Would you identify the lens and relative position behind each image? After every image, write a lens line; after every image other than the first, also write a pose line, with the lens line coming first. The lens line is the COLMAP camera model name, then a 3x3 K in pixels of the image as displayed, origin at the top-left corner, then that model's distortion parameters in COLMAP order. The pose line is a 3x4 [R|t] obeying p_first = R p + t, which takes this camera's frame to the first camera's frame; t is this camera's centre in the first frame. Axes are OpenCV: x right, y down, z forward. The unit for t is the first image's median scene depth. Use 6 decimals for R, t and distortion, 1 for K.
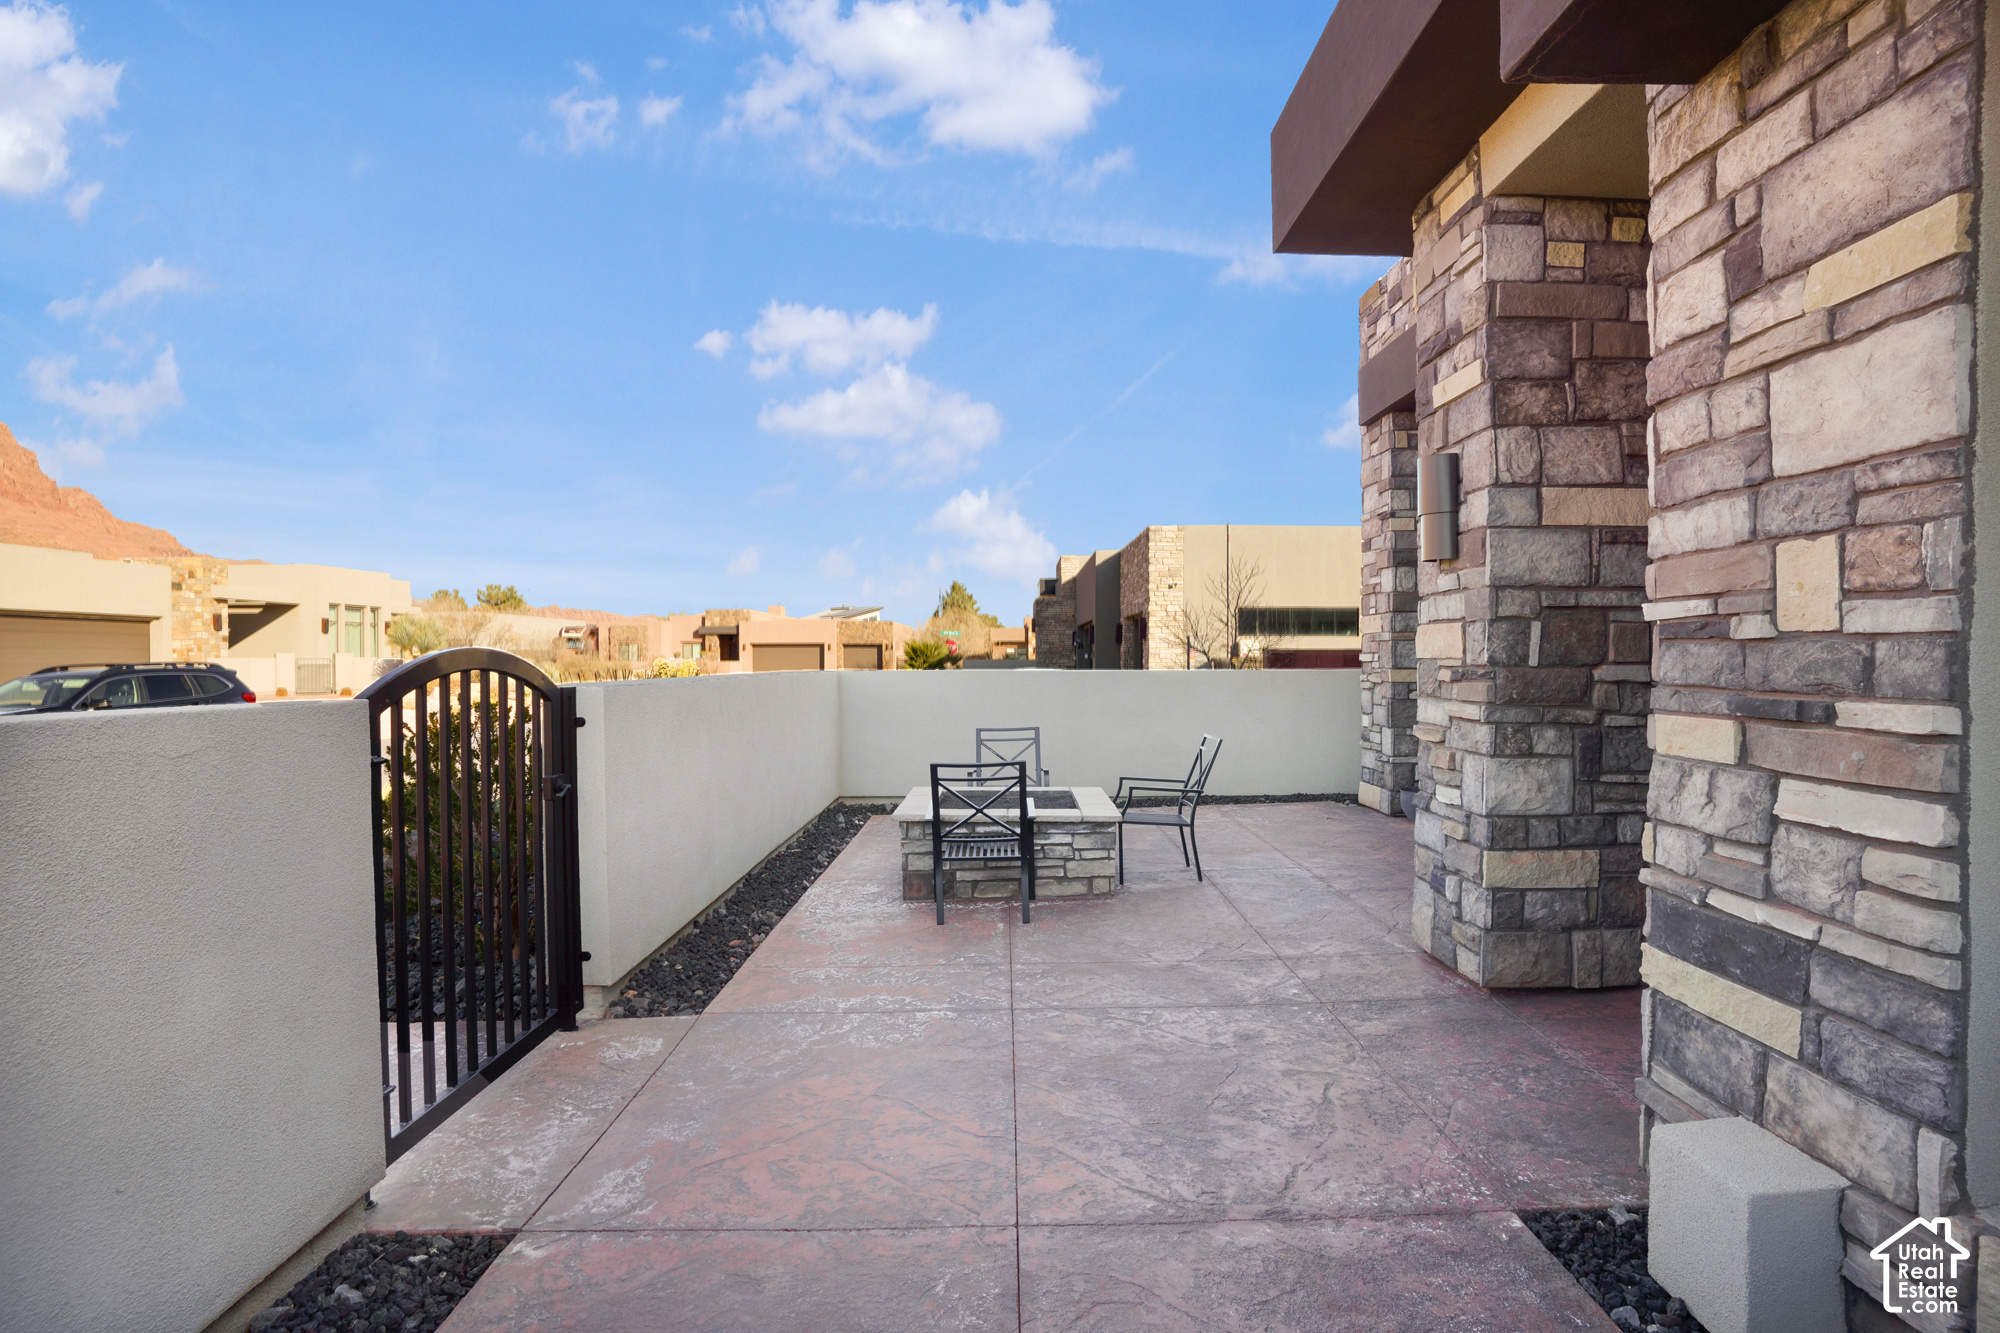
lens RADIAL K [[1005.5, 0, 999.9], [0, 1005.5, 637.3], [0, 0, 1]] dist [-0.086979, 0.043226]
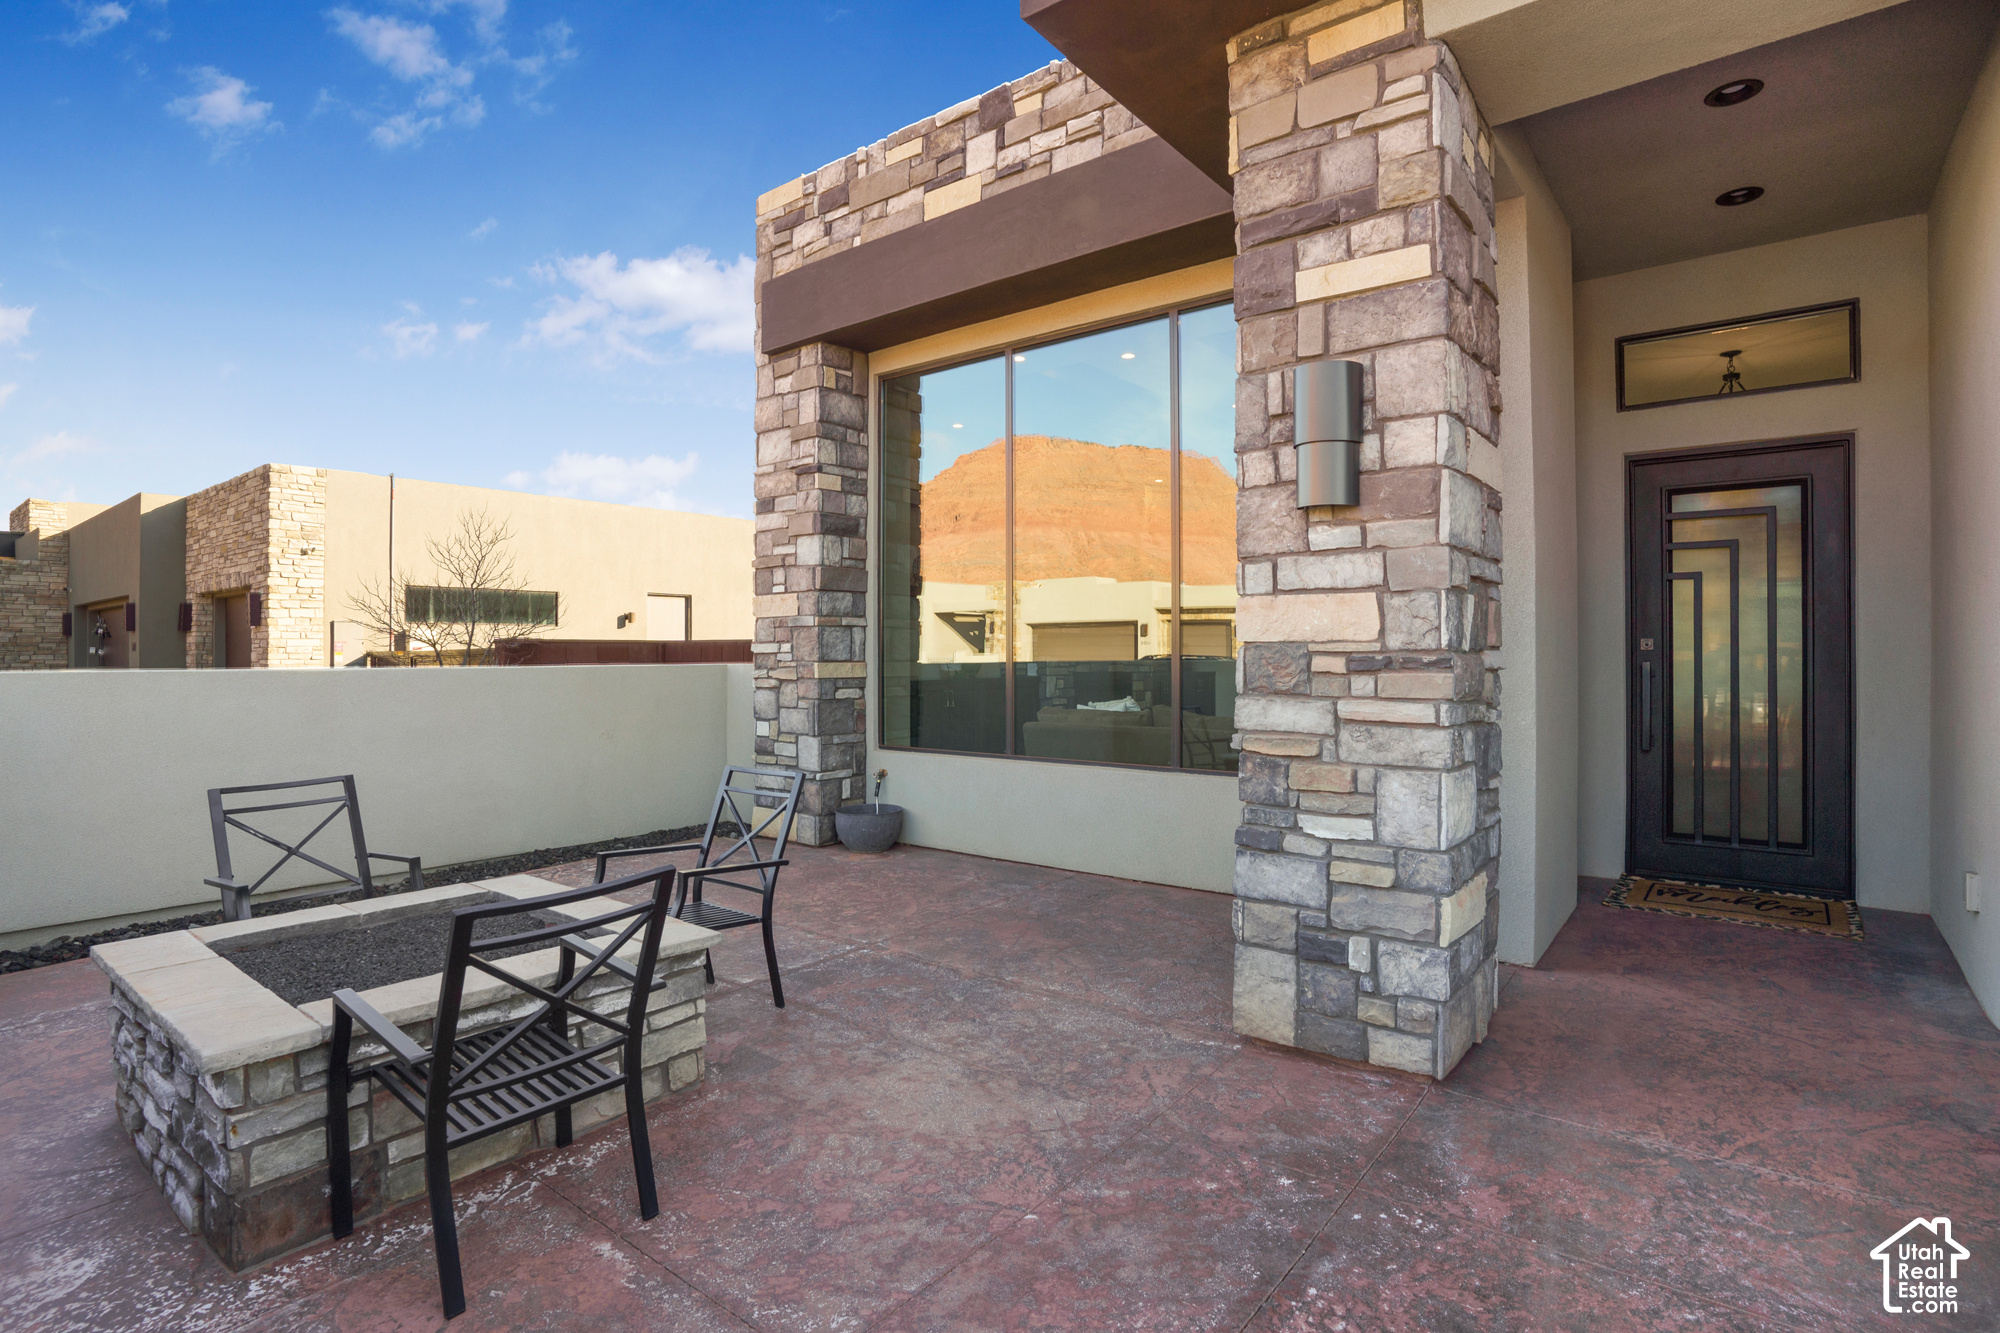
lens RADIAL K [[1005.5, 0, 999.9], [0, 1005.5, 637.3], [0, 0, 1]] dist [-0.086979, 0.043226]
pose [[0.615688, 0.010551, 0.787920, -0.146019], [-0.013199, 0.999908, -0.003076, 0.012312], [-0.787880, -0.008506, 0.615770, 0.382653]]
